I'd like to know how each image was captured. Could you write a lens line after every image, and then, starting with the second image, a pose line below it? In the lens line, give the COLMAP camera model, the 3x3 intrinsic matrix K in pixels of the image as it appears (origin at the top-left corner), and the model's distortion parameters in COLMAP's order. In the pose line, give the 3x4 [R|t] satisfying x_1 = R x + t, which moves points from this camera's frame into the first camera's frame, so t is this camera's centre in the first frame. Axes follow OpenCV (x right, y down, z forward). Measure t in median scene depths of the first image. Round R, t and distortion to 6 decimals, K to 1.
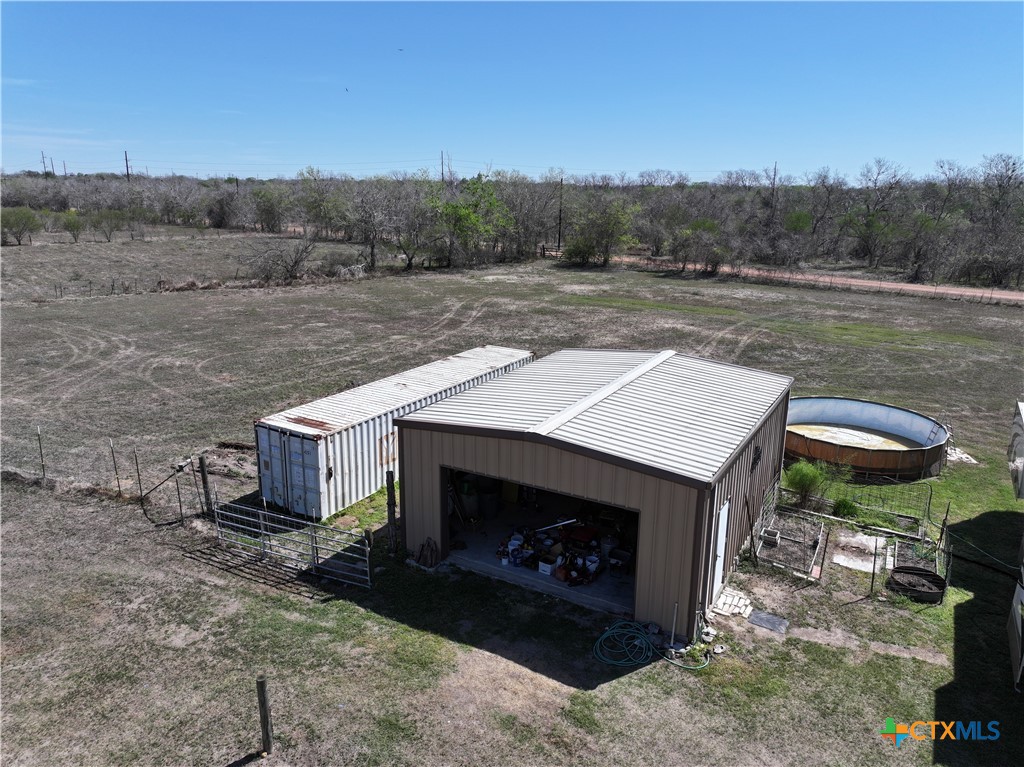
lens RADIAL K [[723.8, 0, 512.0], [0, 723.8, 383.5], [0, 0, 1]] dist [0.002162, 0.010568]
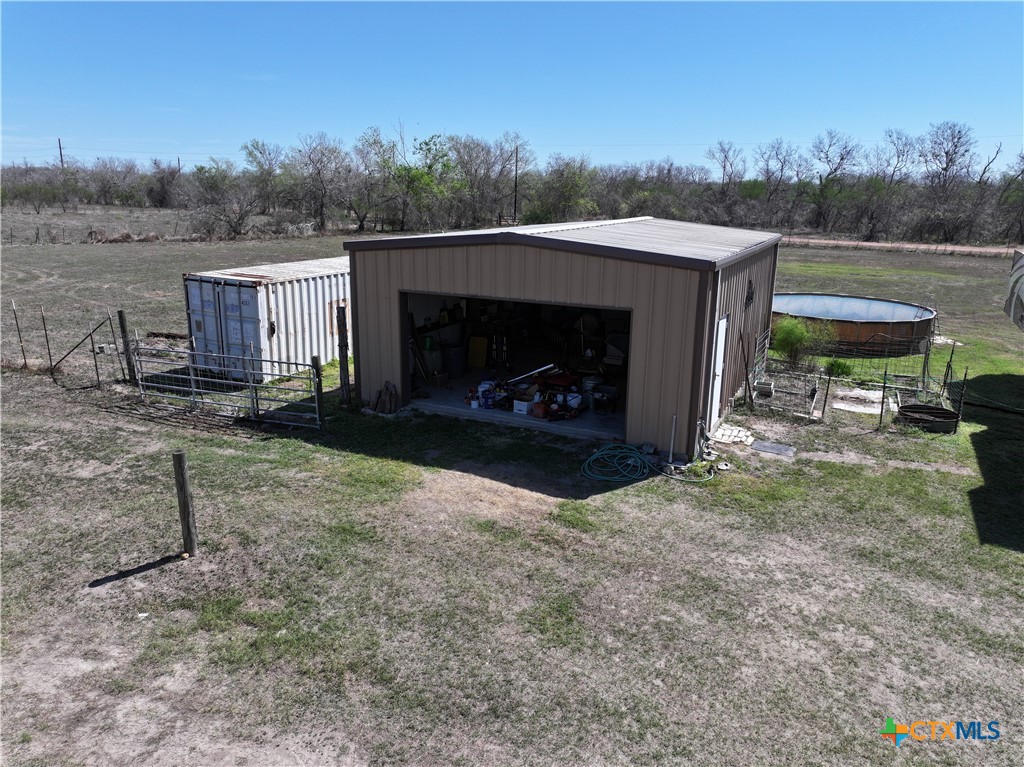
lens RADIAL K [[723.8, 0, 512.0], [0, 723.8, 383.5], [0, 0, 1]] dist [0.002162, 0.010568]
pose [[0.997970, -0.013886, 0.062153, -0.019811], [0.014100, 0.999896, -0.002998, 0.235842], [-0.062105, 0.003868, 0.998062, 0.125847]]
